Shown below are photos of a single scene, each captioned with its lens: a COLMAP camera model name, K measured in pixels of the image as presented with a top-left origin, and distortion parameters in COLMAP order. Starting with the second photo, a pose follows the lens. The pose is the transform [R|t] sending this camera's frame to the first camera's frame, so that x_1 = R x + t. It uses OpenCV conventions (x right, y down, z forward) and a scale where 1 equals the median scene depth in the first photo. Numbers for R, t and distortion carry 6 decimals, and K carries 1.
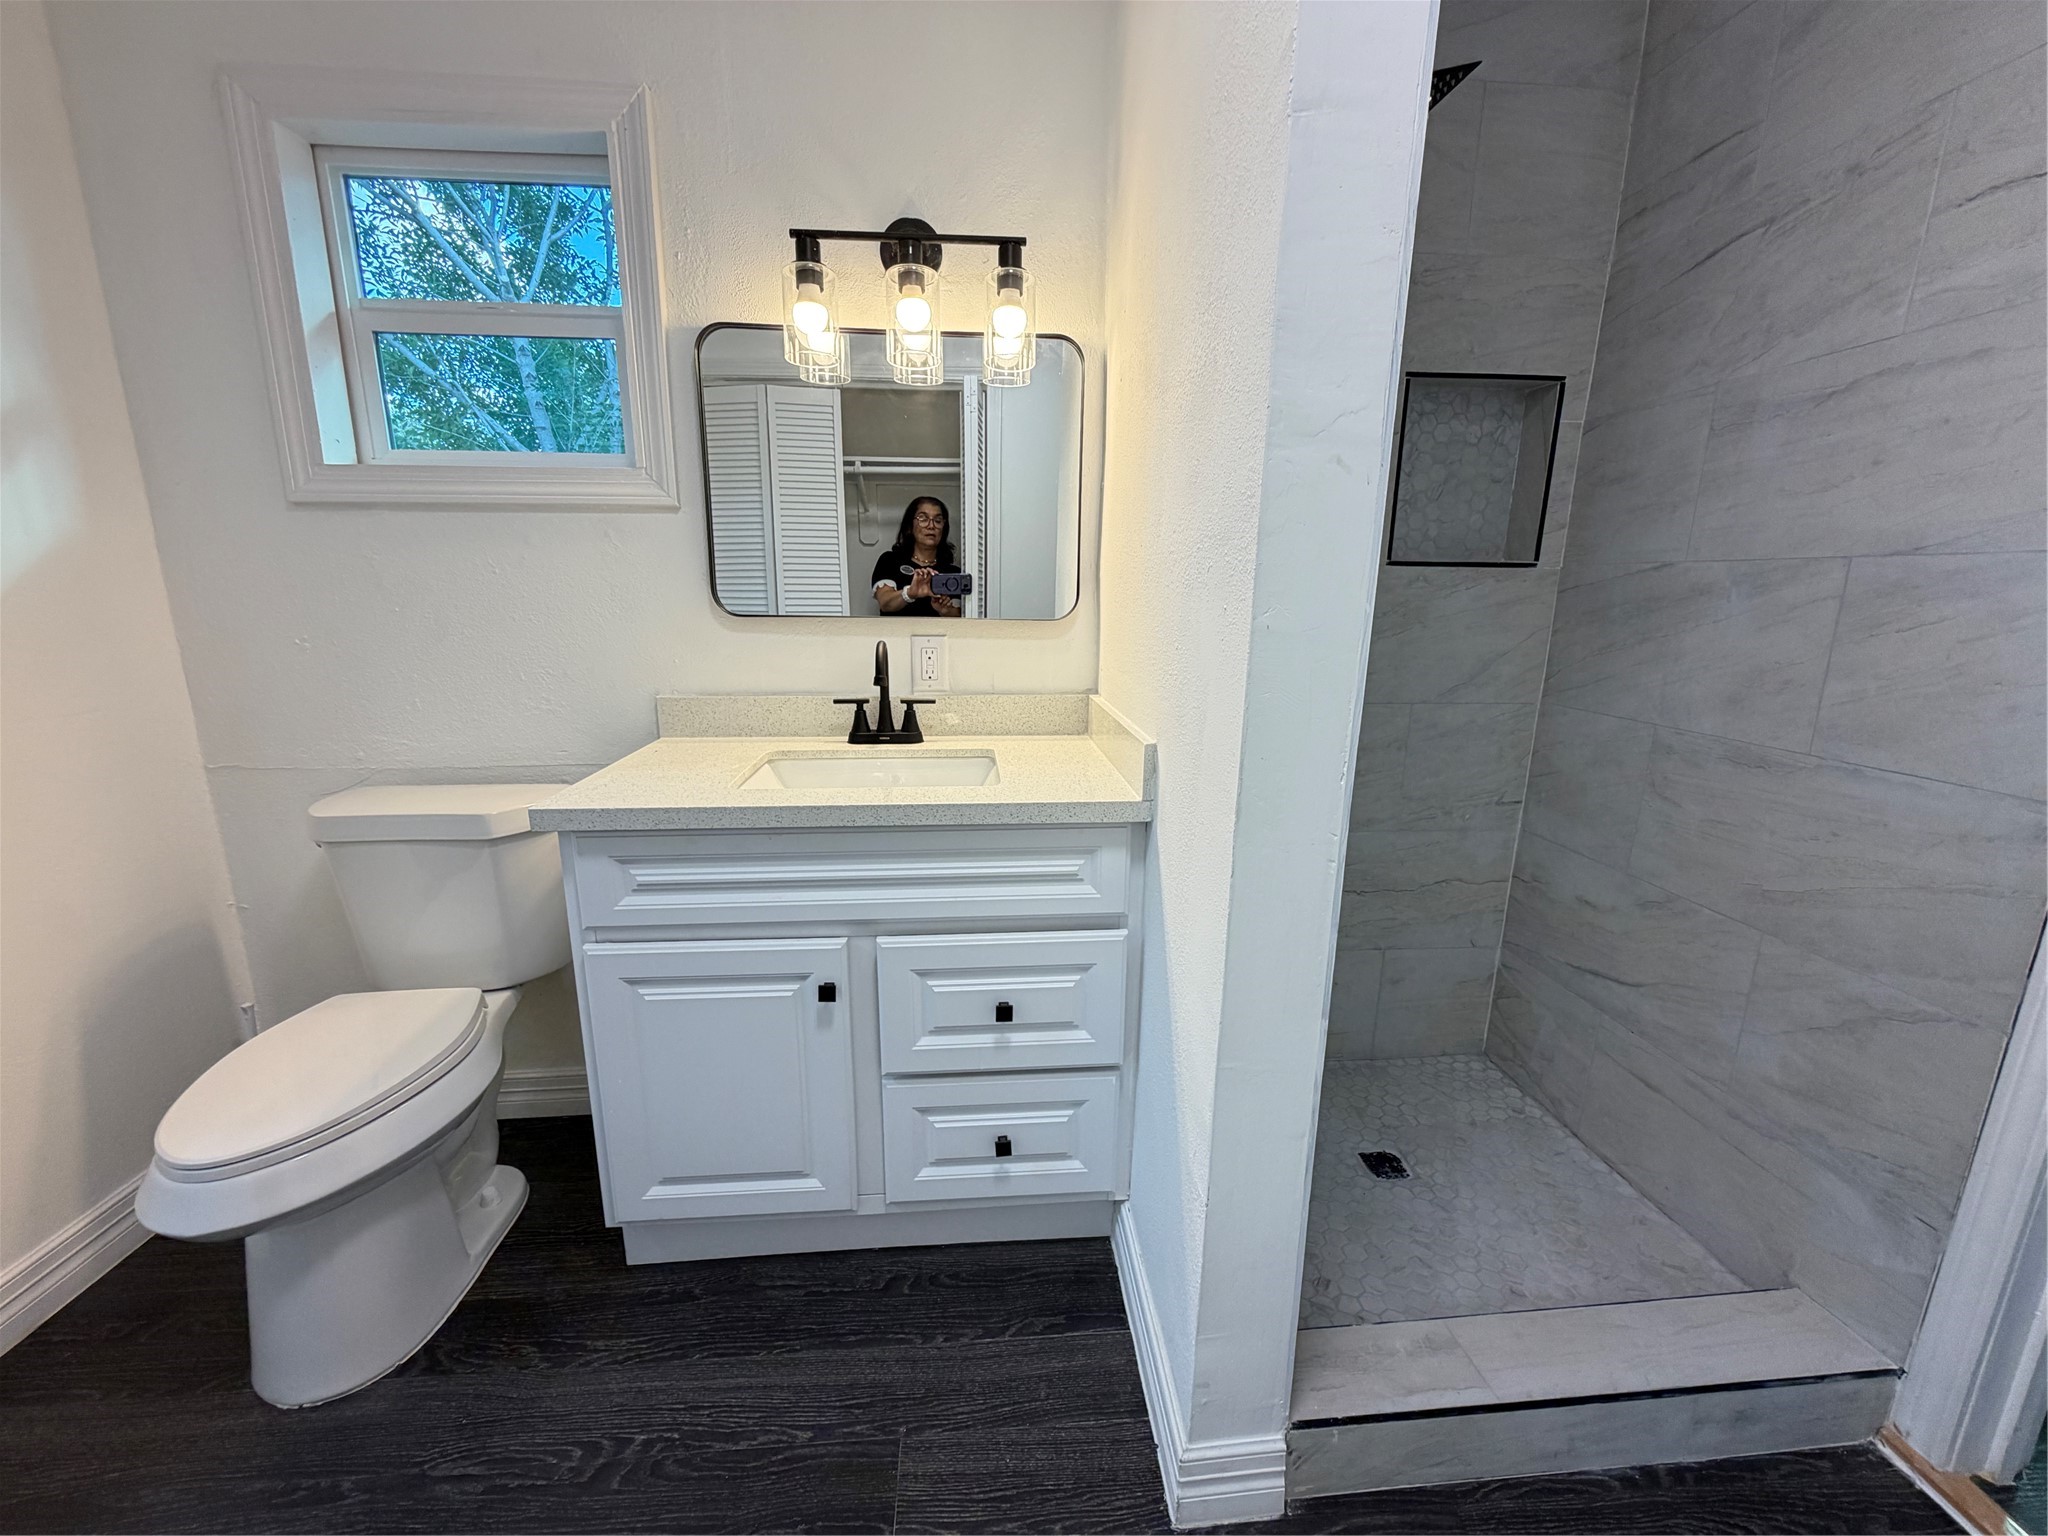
lens RADIAL K [[815.1, 0, 1033.1], [0, 815.1, 767.4], [0, 0, 1]] dist [-0.000344, -0.000130]
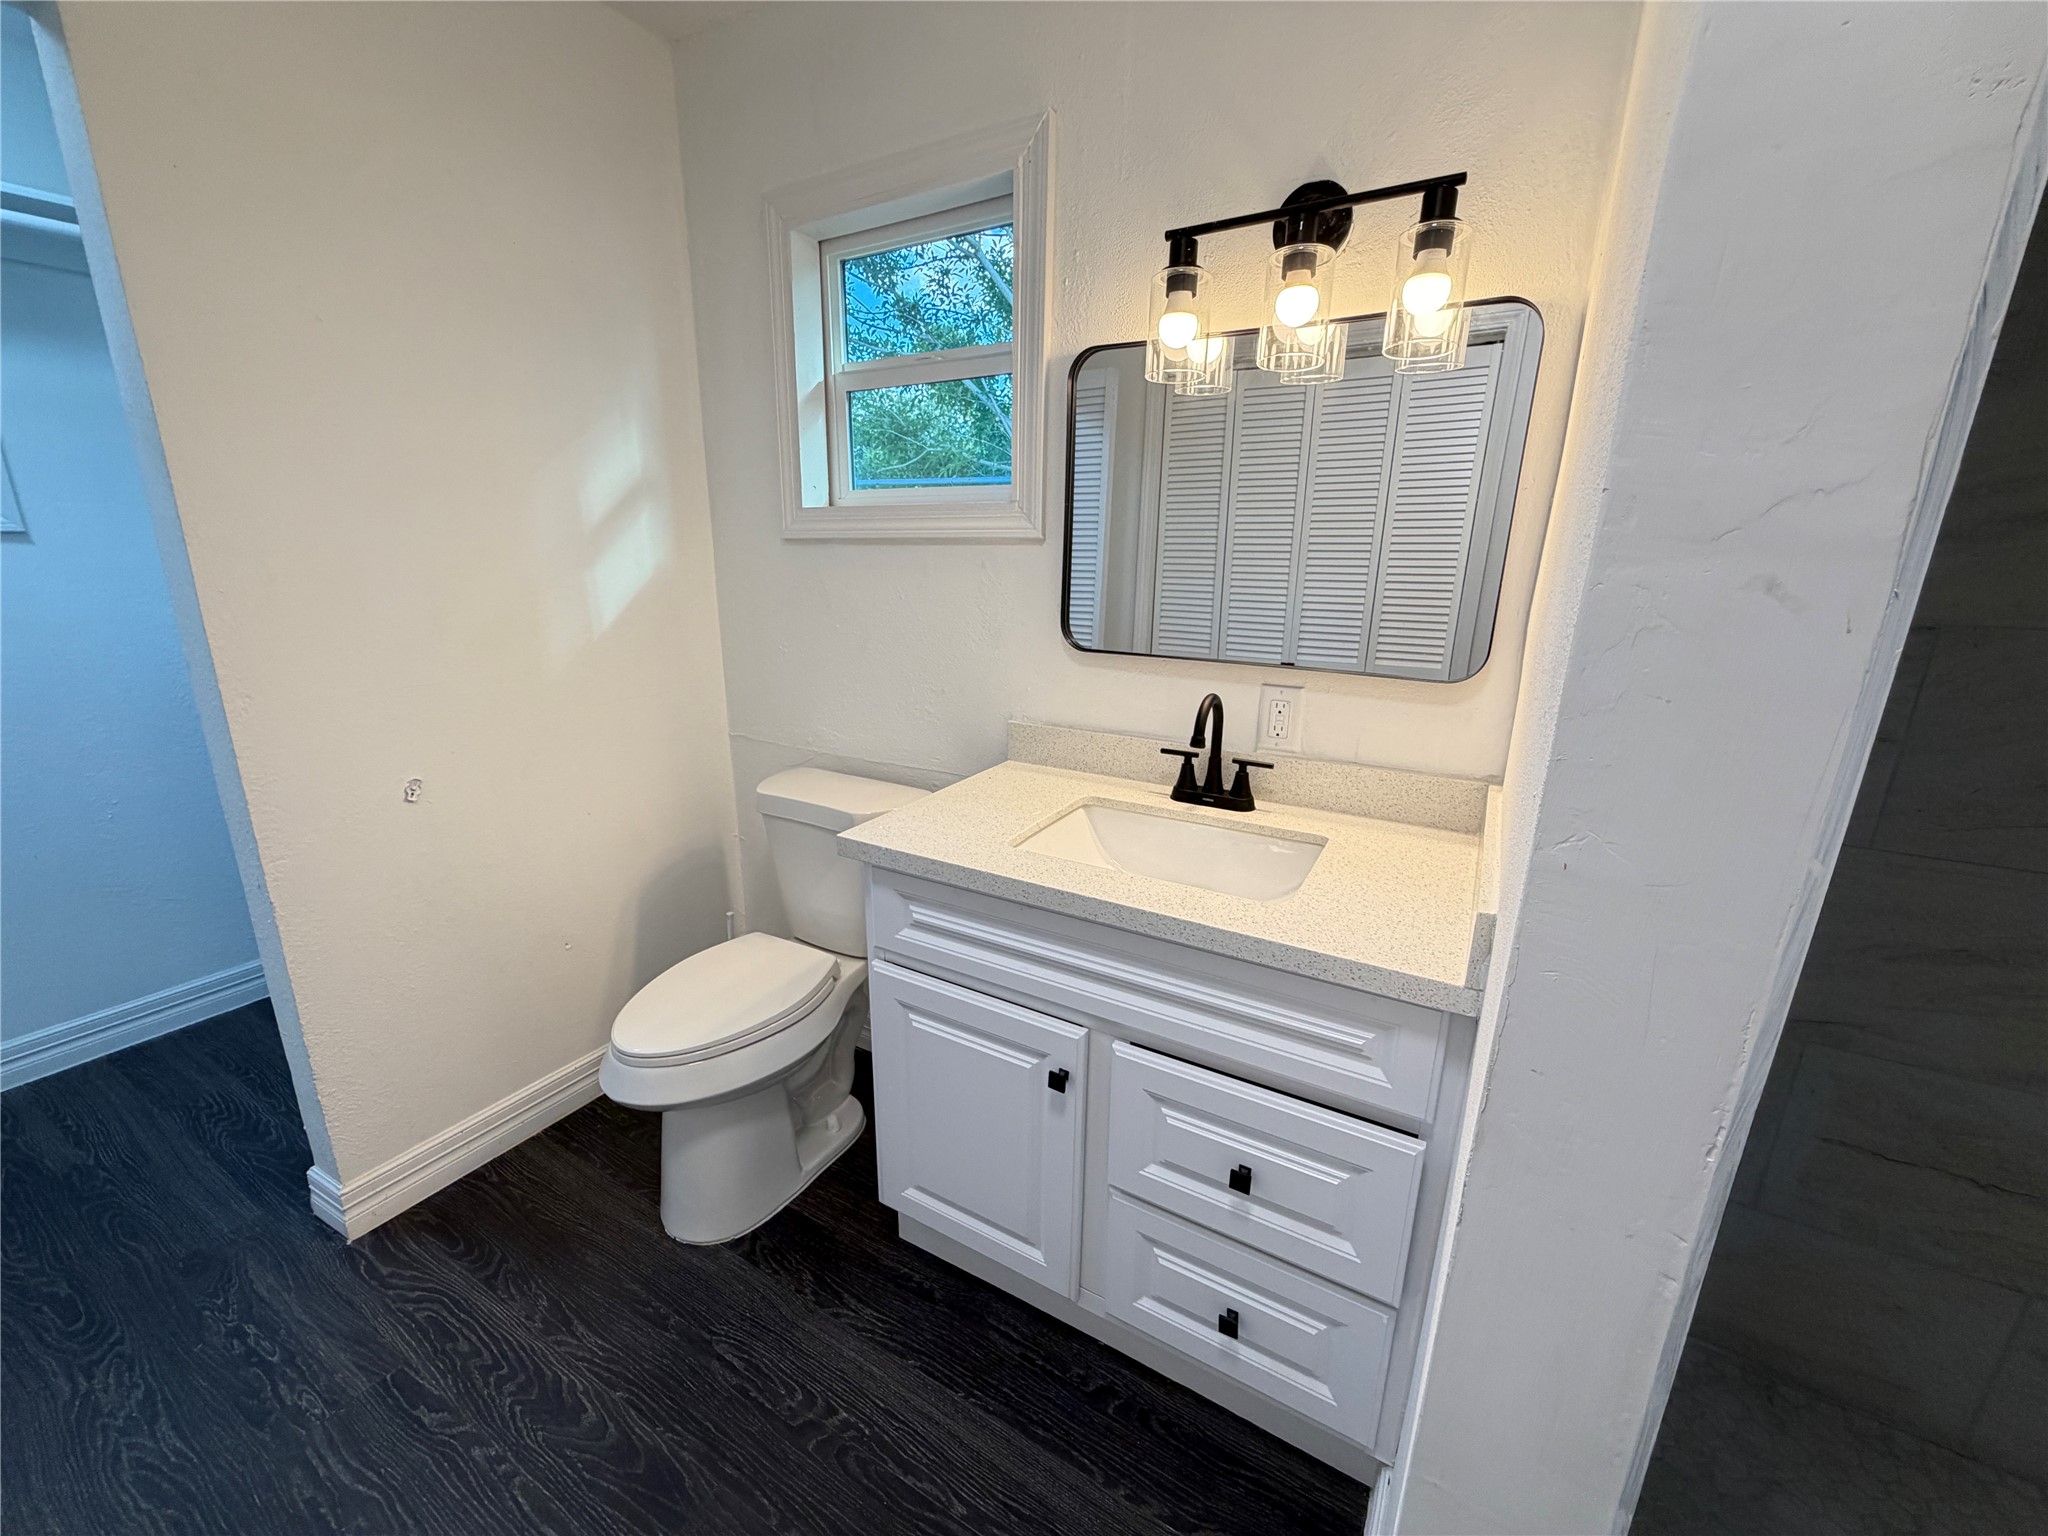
lens RADIAL K [[817.7, 0, 1015.9], [0, 817.7, 768.3], [0, 0, 1]] dist [0.000115, 0.000284]
pose [[0.815461, 0.151385, -0.558665, 0.148540], [-0.127548, 0.988464, 0.081673, -0.124483], [0.564584, 0.004655, 0.825363, 0.159785]]
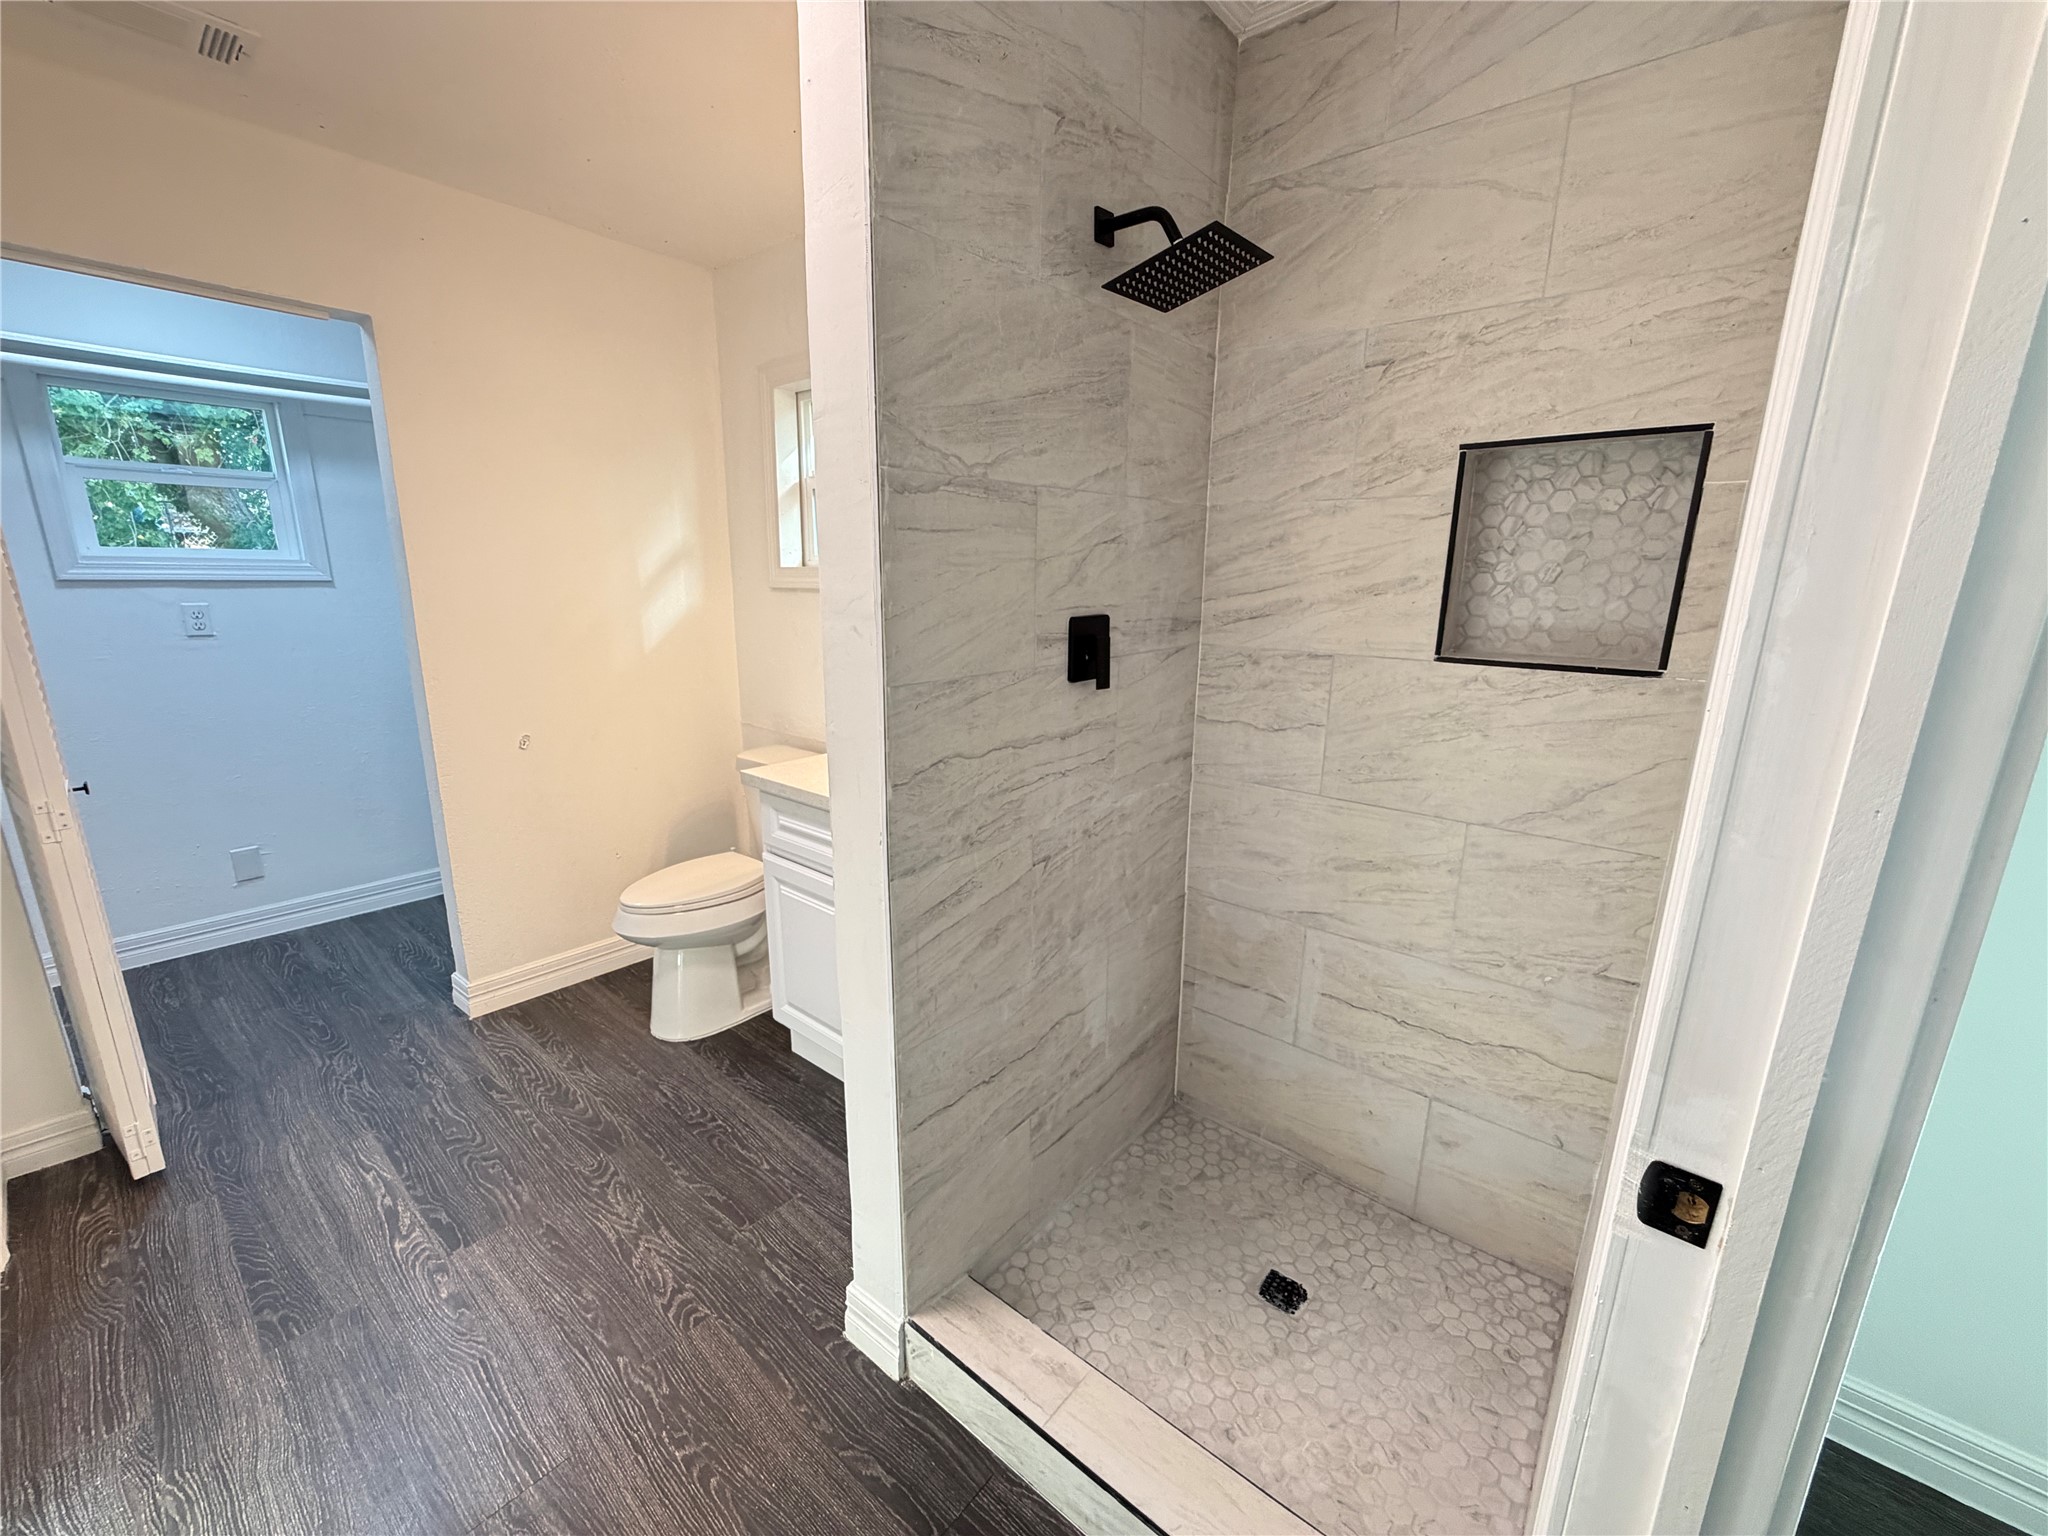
lens RADIAL K [[817.7, 0, 1015.9], [0, 817.7, 768.3], [0, 0, 1]] dist [0.000115, 0.000284]
pose [[0.706366, 0.163059, -0.688810, 0.838923], [-0.160198, 0.984683, 0.068819, -0.139400], [0.689481, 0.061734, 0.721668, 0.069059]]
